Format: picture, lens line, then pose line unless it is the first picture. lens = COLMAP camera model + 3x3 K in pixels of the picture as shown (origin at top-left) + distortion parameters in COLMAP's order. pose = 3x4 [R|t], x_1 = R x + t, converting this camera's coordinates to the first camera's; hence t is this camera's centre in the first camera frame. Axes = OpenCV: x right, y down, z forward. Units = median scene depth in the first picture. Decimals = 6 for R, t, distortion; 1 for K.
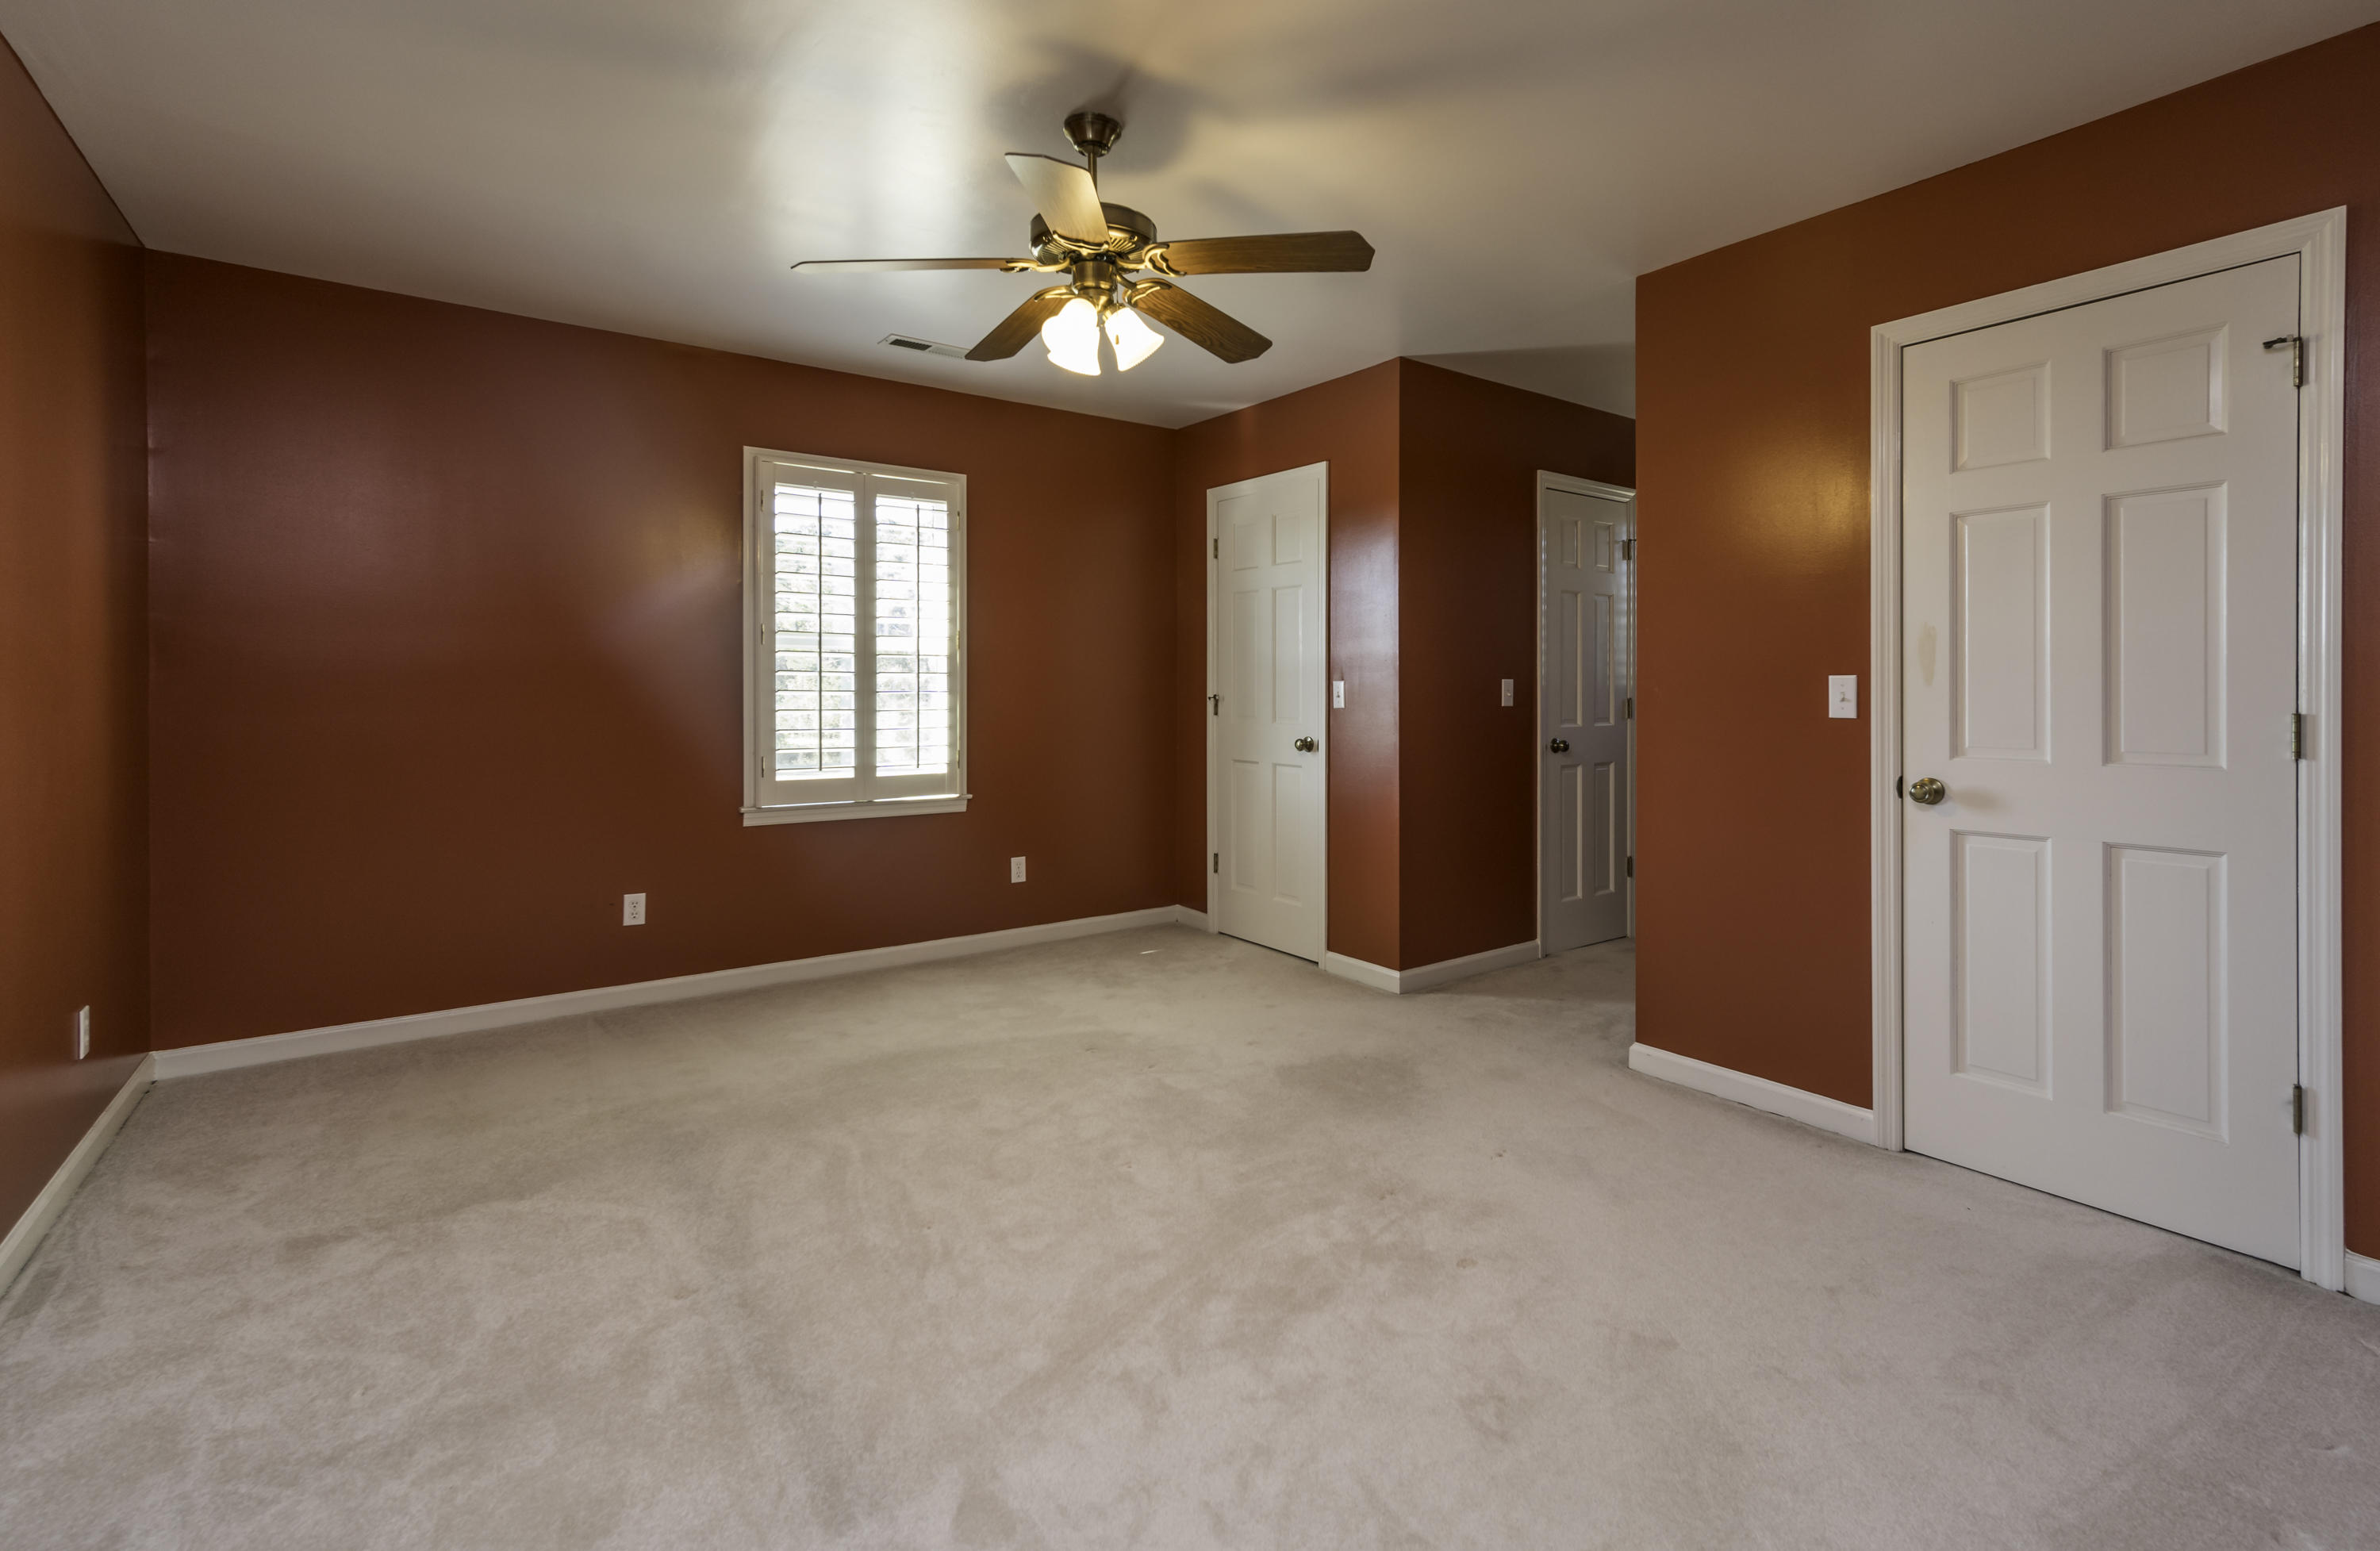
lens RADIAL K [[1067.0, 0, 1190.6], [0, 1067.0, 686.1], [0, 0, 1]] dist [0.000478, -0.000206]
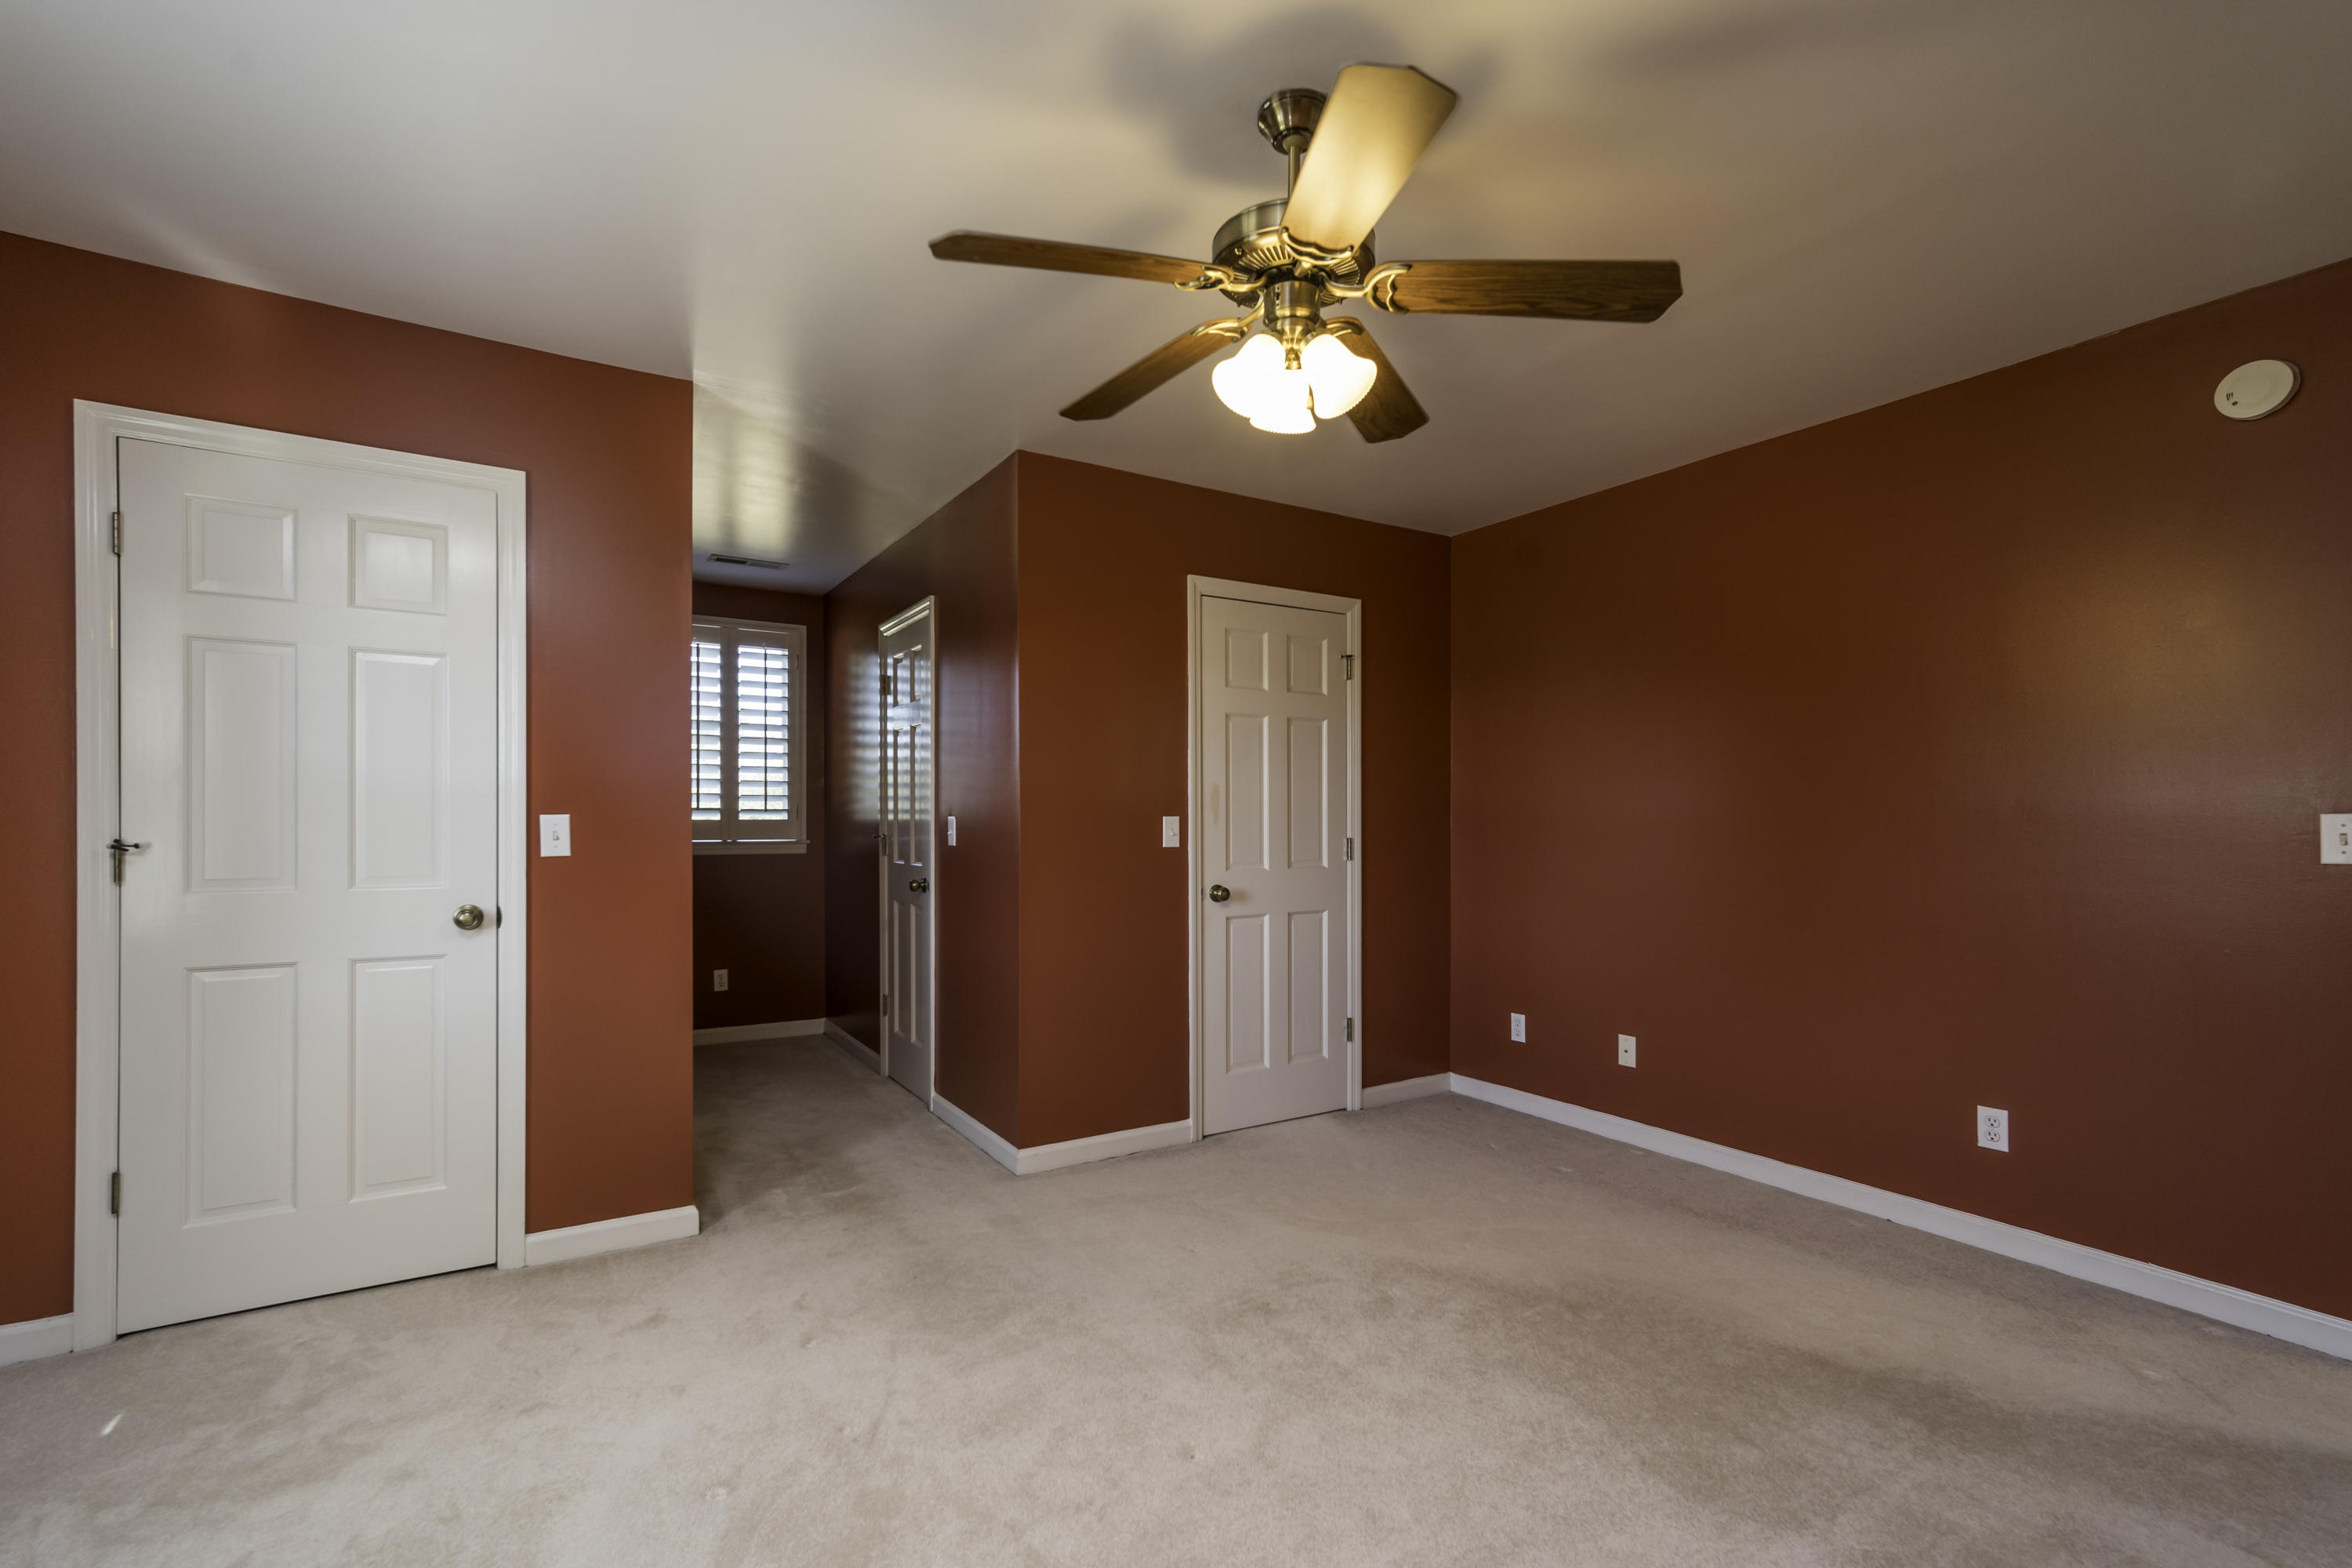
lens RADIAL K [[1035.5, 0, 1172.5], [0, 1035.5, 821.8], [0, 0, 1]] dist [0.000595, 0.000323]
pose [[0.077147, -0.008409, 0.996984, -0.749361], [-0.009480, 0.999913, 0.009167, -0.015852], [-0.996975, -0.010159, 0.077061, 0.919107]]
